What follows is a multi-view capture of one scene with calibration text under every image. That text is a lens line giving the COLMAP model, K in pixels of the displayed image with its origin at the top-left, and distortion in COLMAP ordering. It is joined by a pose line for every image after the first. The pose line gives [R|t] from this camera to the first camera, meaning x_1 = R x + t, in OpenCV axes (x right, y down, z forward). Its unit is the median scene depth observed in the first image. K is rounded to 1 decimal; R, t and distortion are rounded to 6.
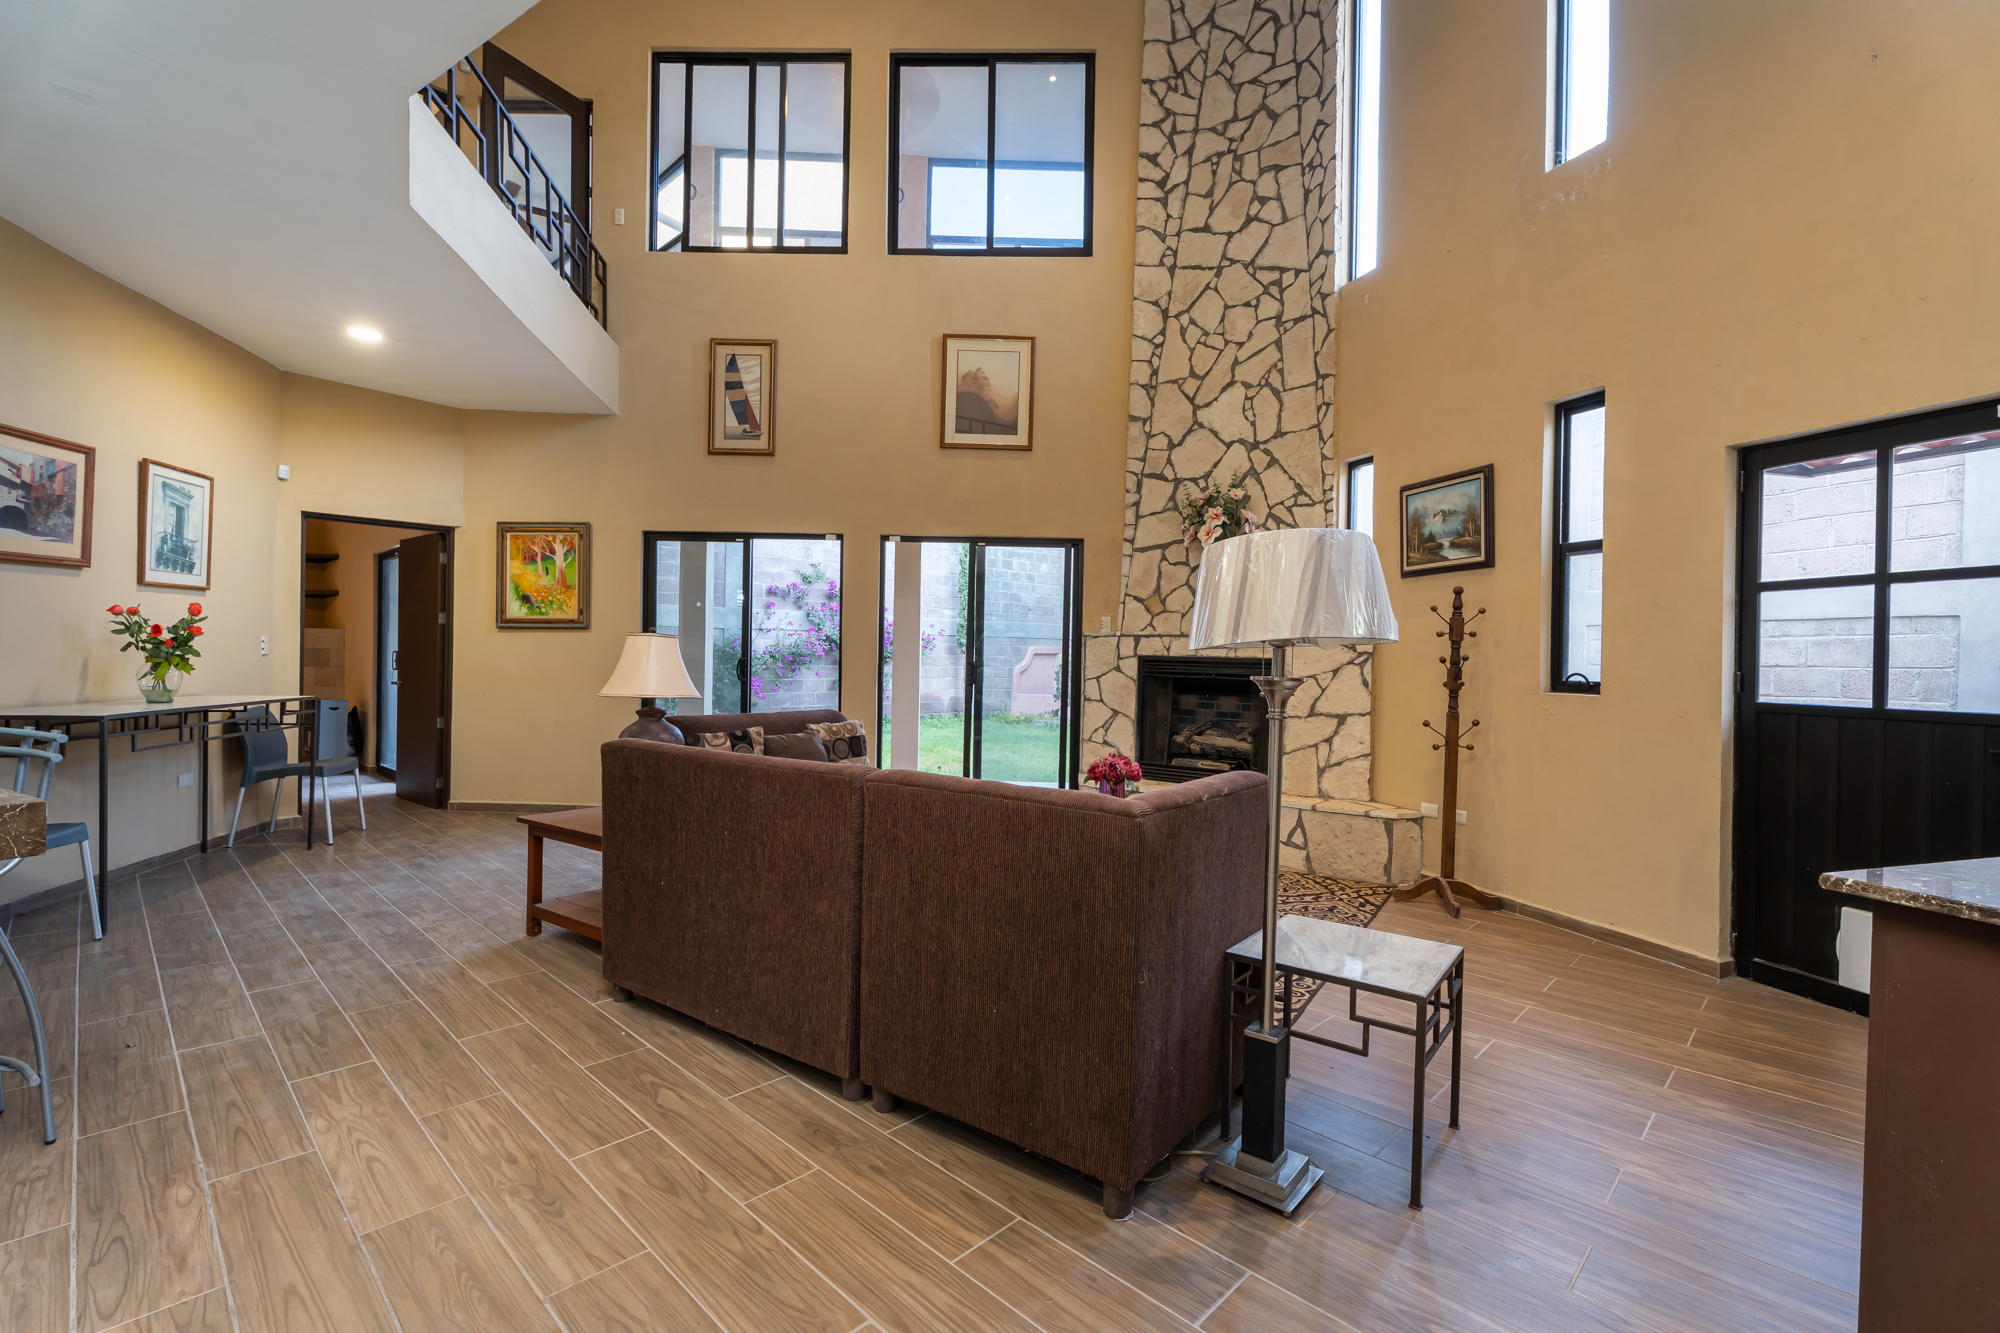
lens RADIAL K [[890.1, 0, 1002.0], [0, 890.1, 664.8], [0, 0, 1]] dist [0.001723, 0.000728]
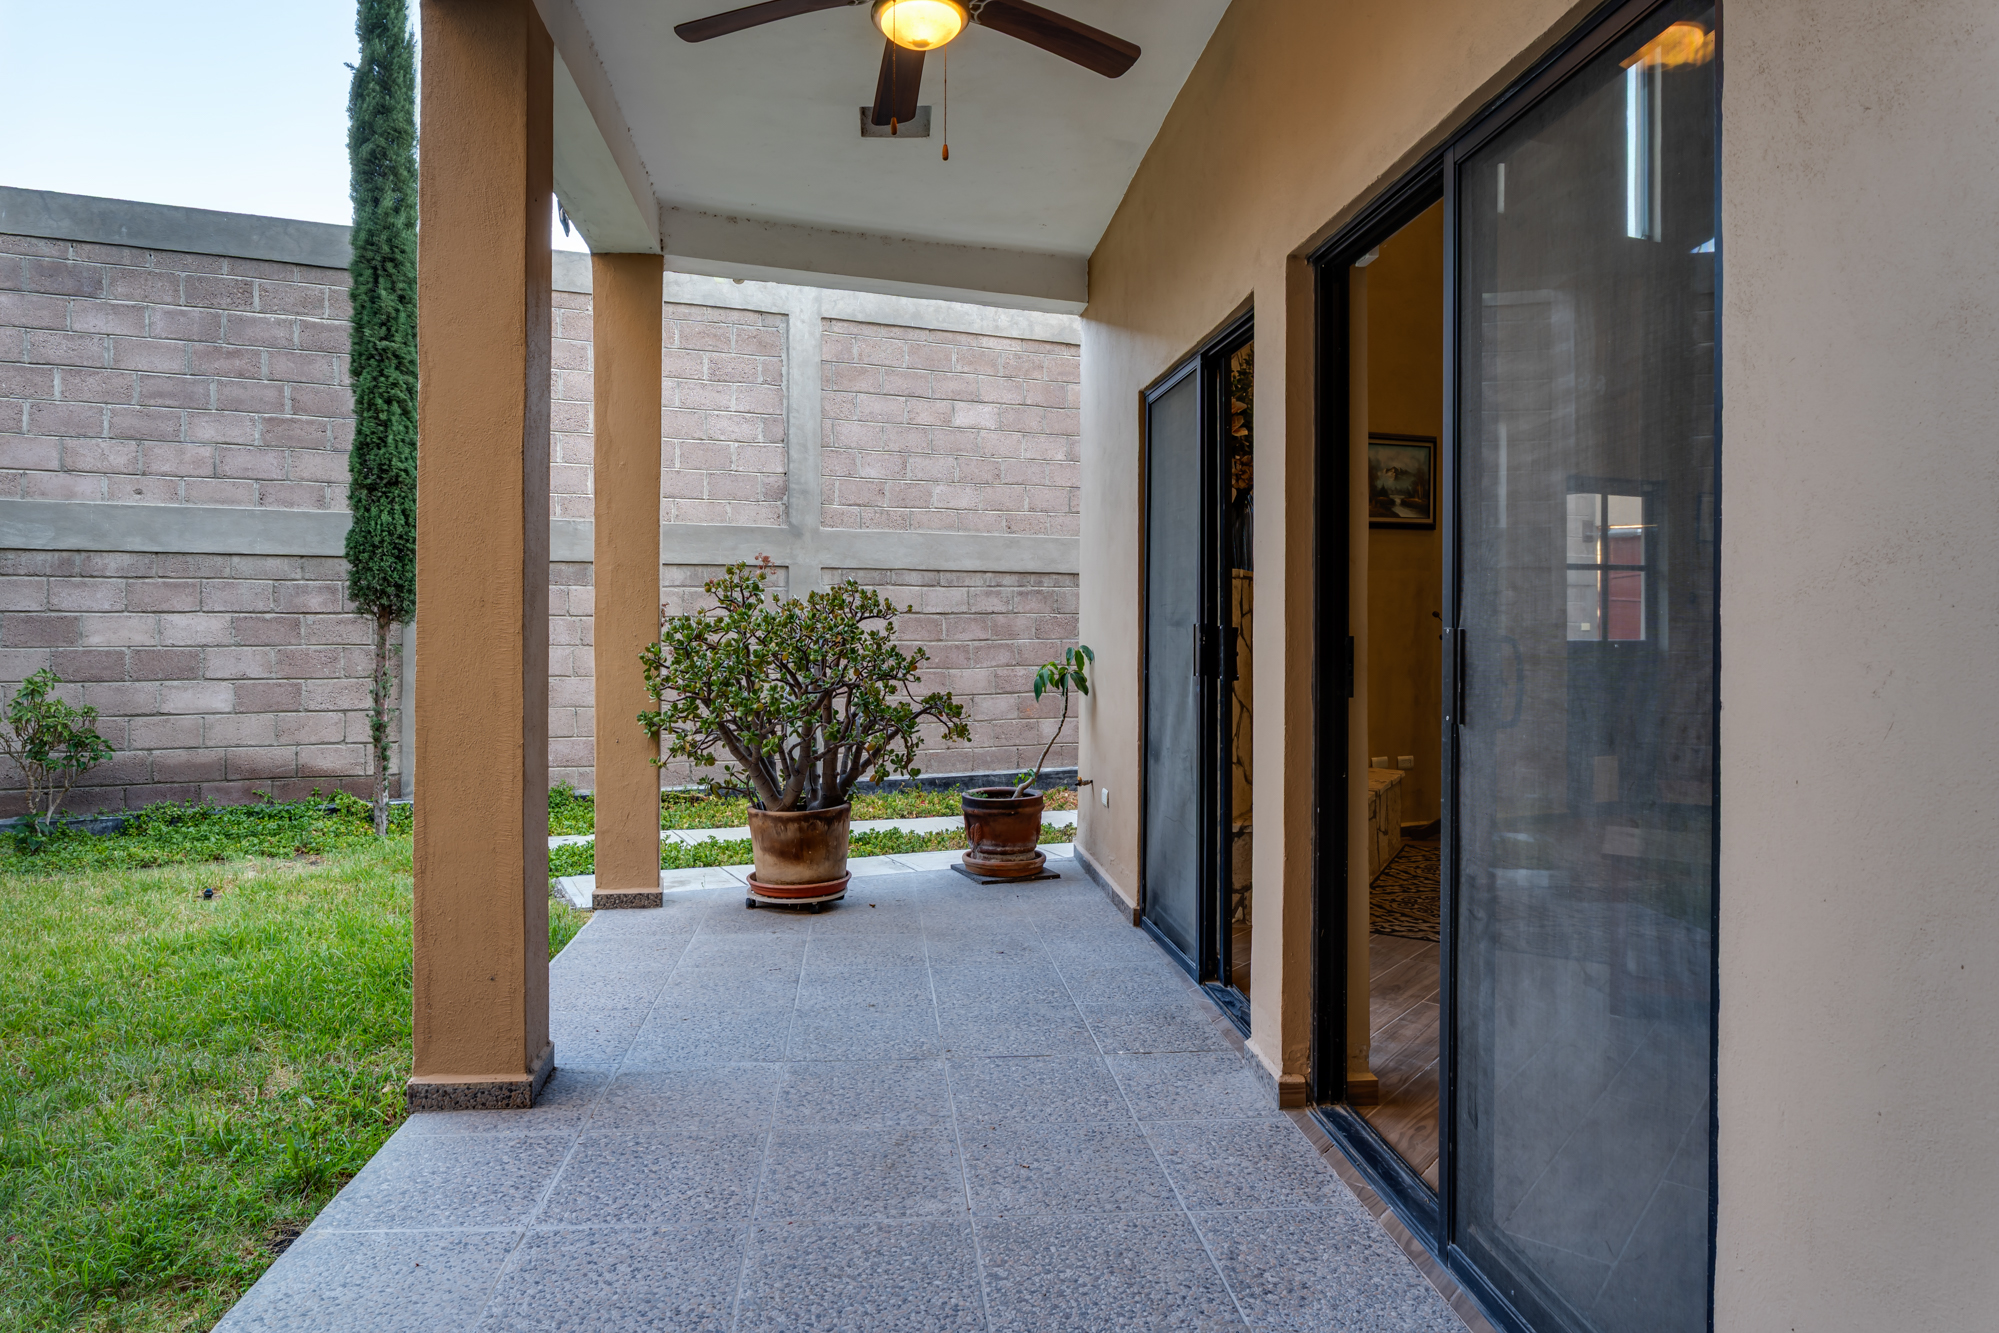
lens RADIAL K [[1183.9, 0, 954.6], [0, 1183.9, 619.6], [0, 0, 1]] dist [-0.018695, 0.003428]
pose [[-0.062945, -0.018521, 0.997845, -0.642272], [0.002461, 0.999822, 0.018713, -0.020070], [-0.998014, 0.003633, -0.062889, 1.233272]]
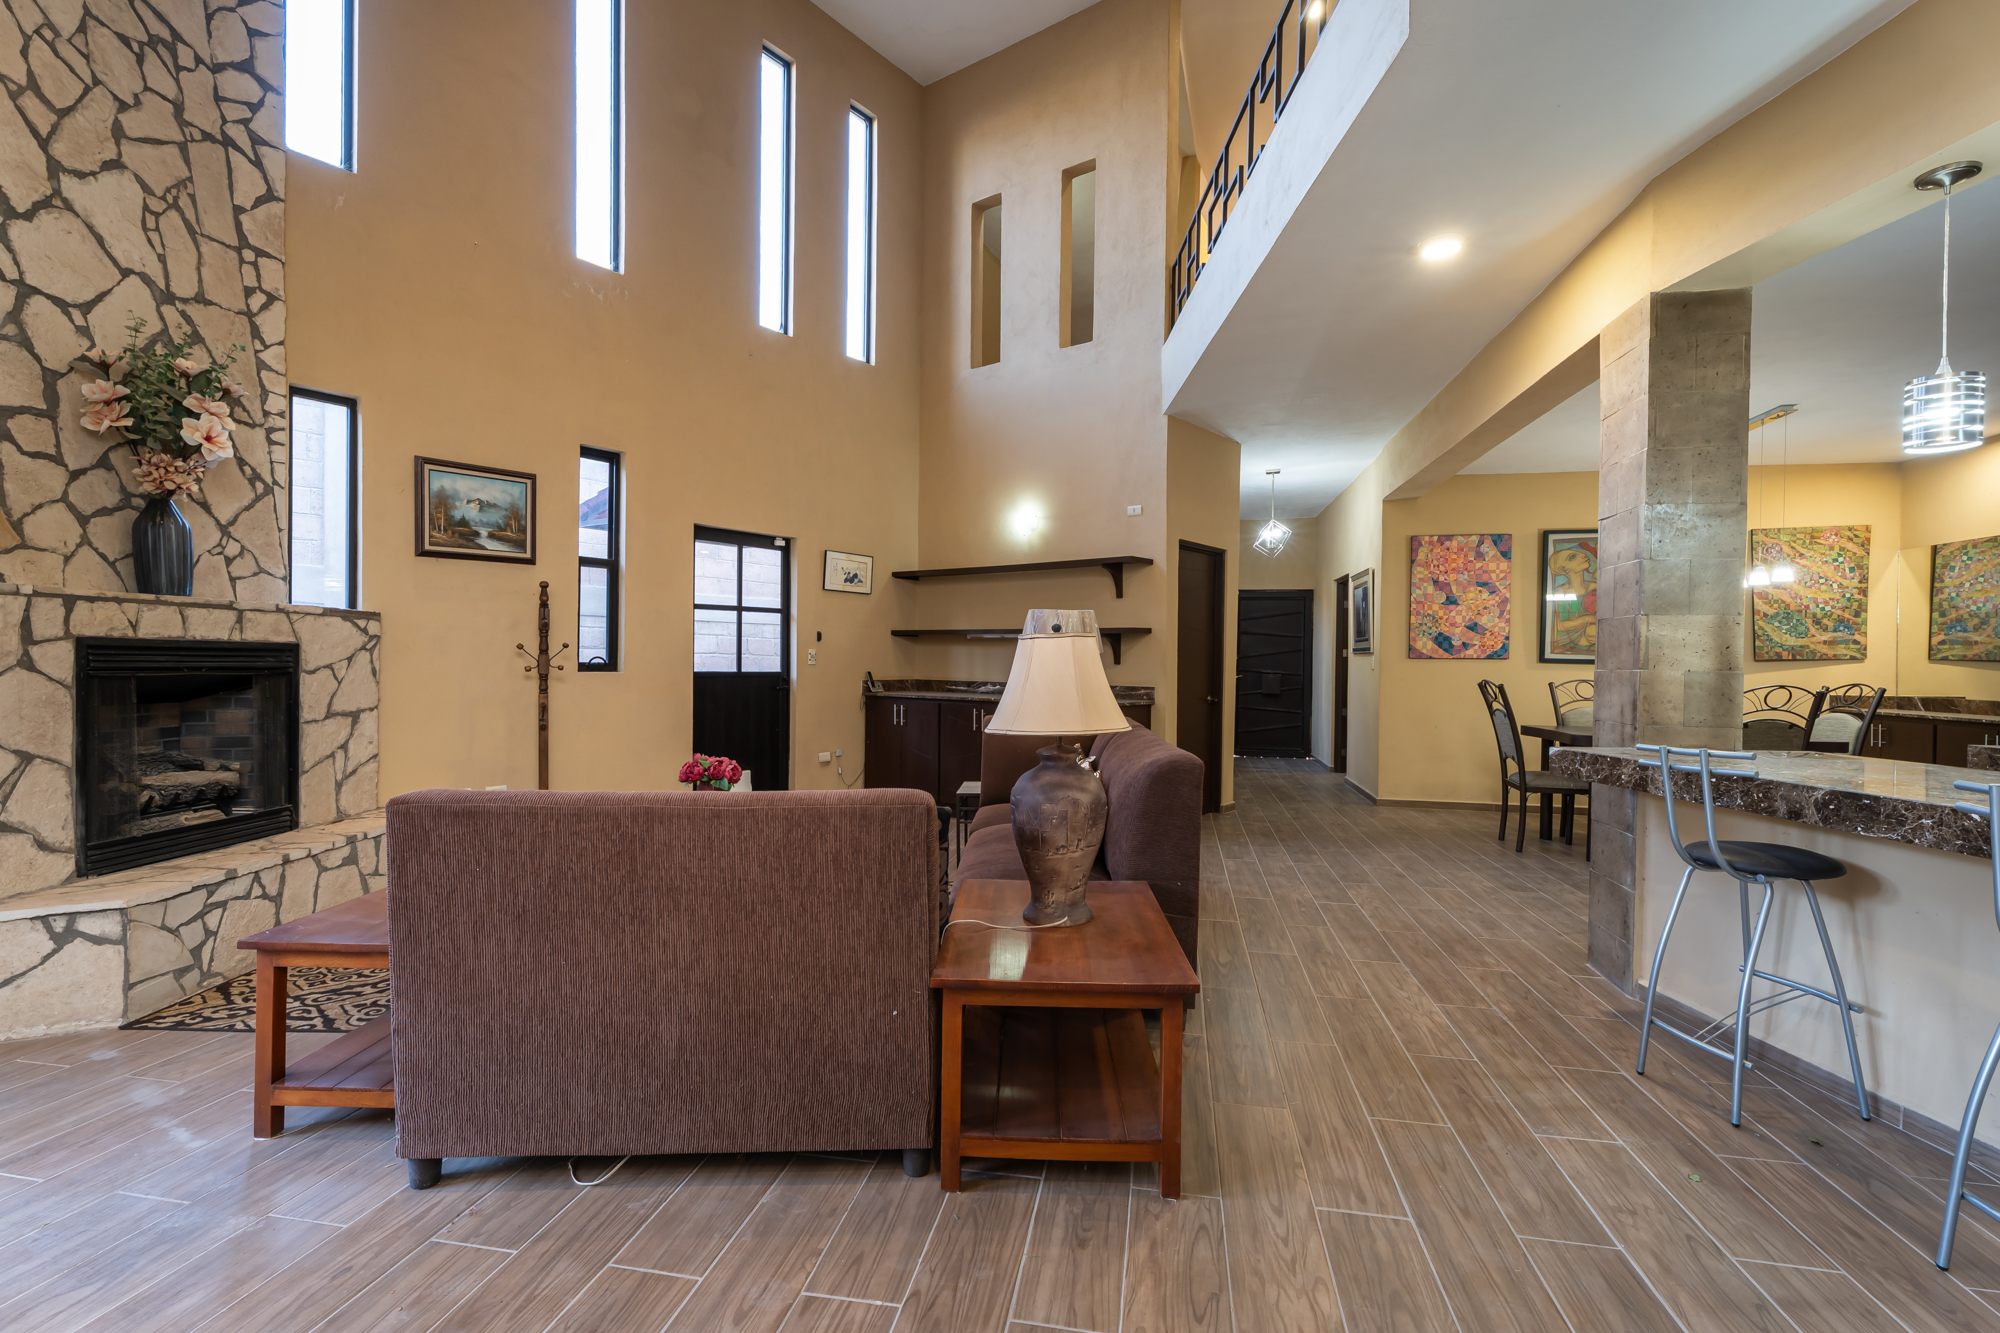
lens RADIAL K [[908.4, 0, 1000.0], [0, 908.4, 666.5], [0, 0, 1]] dist [0.007799, -0.004376]
pose [[-0.551565, -0.033719, 0.833450, -0.553130], [-0.017360, 0.999430, 0.028945, -0.017295], [-0.833952, 0.001497, -0.551836, 0.836710]]
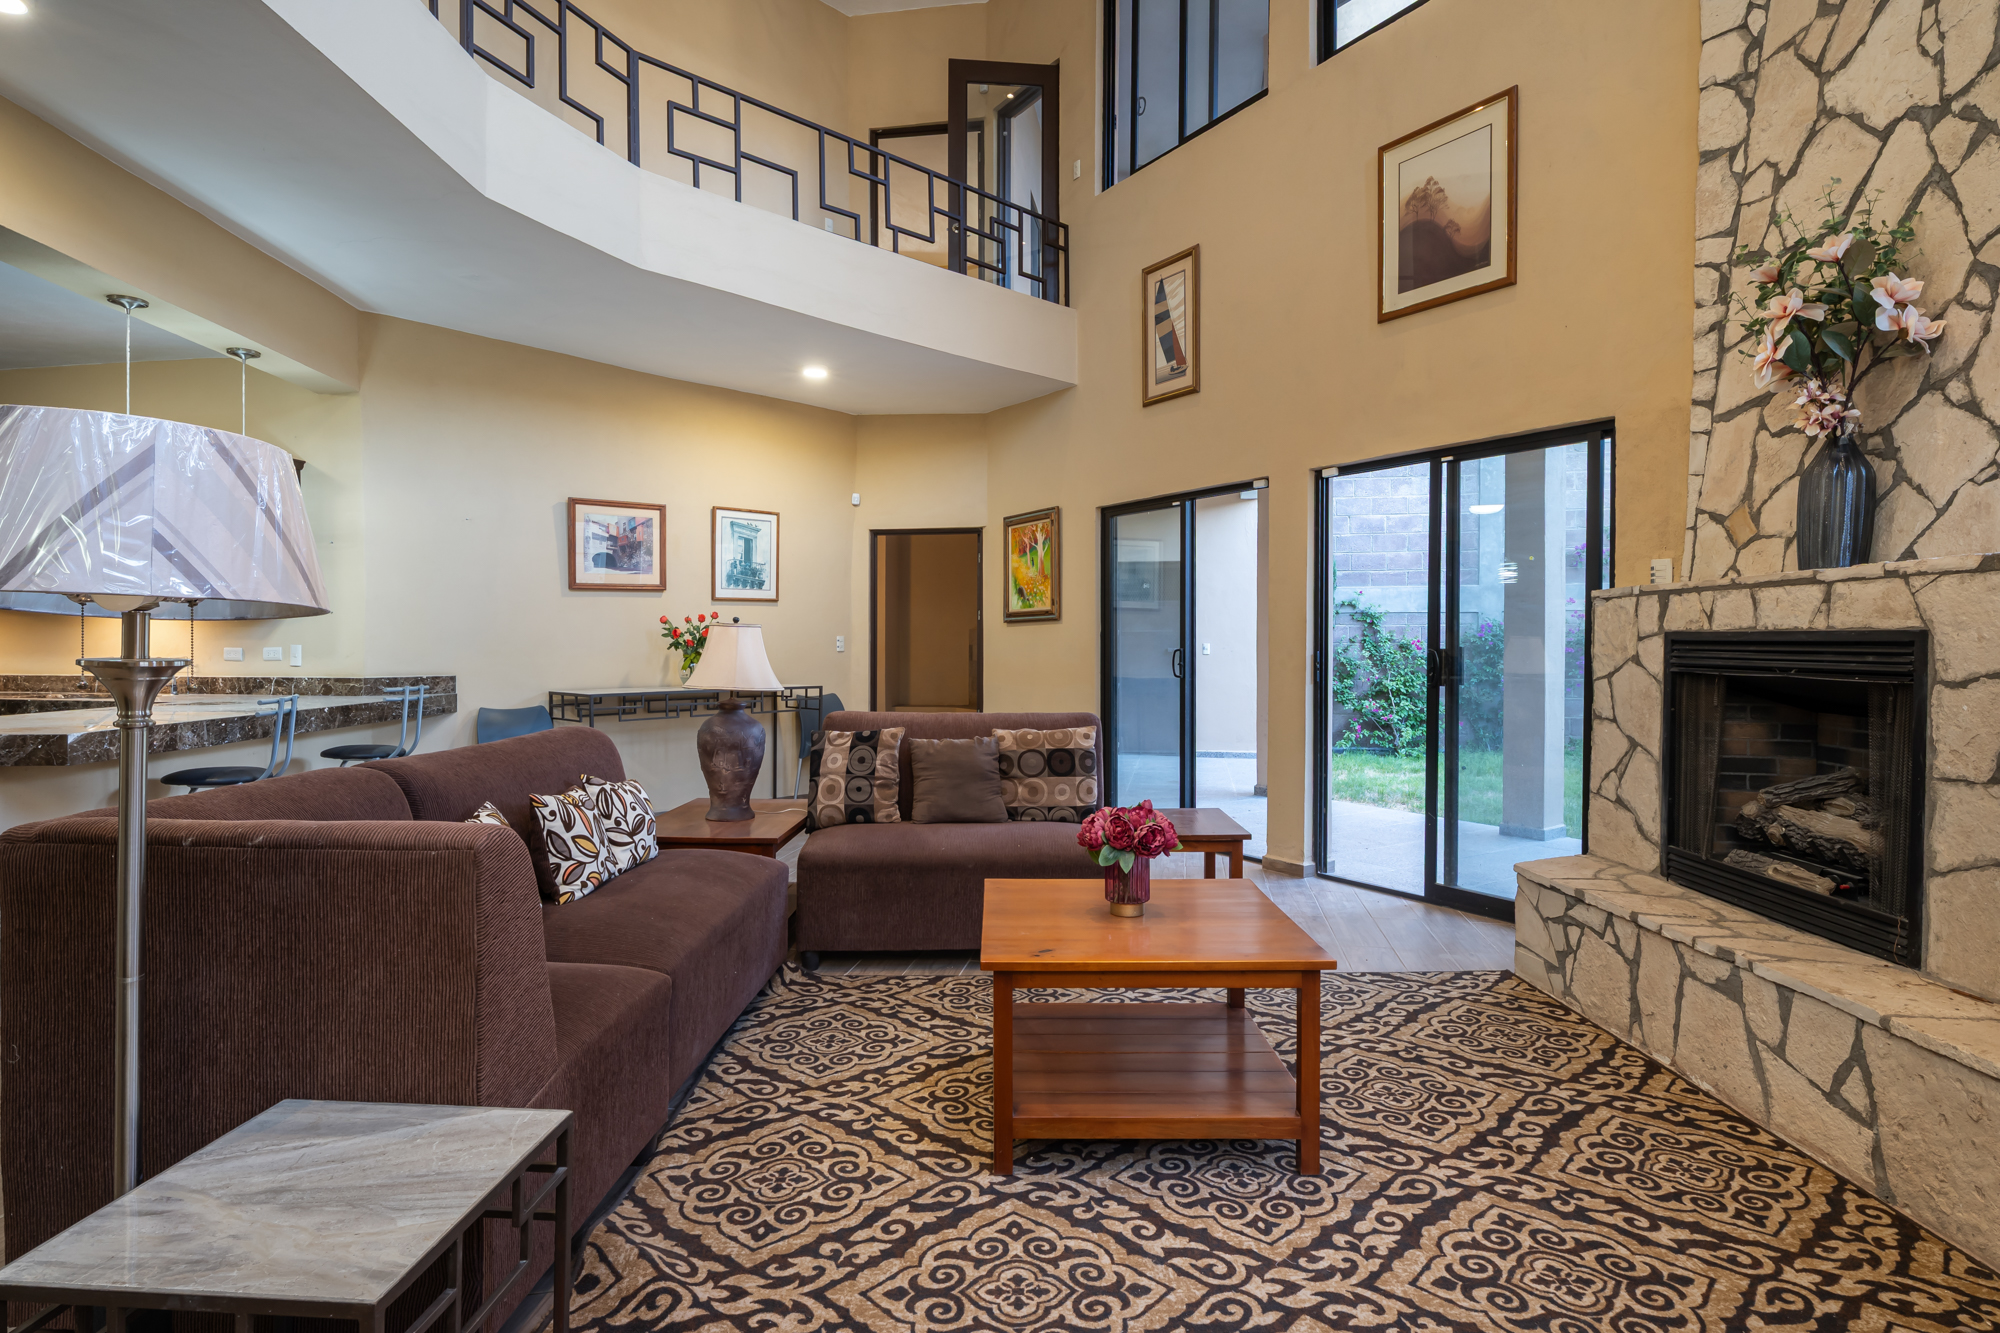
lens RADIAL K [[1017.3, 0, 998.6], [0, 1017.3, 651.0], [0, 0, 1]] dist [-0.001901, -0.001617]
pose [[0.557941, -0.012311, -0.829790, 0.409885], [0.003044, 0.999914, -0.012789, 0.006307], [0.829875, 0.004610, 0.557930, 0.369605]]
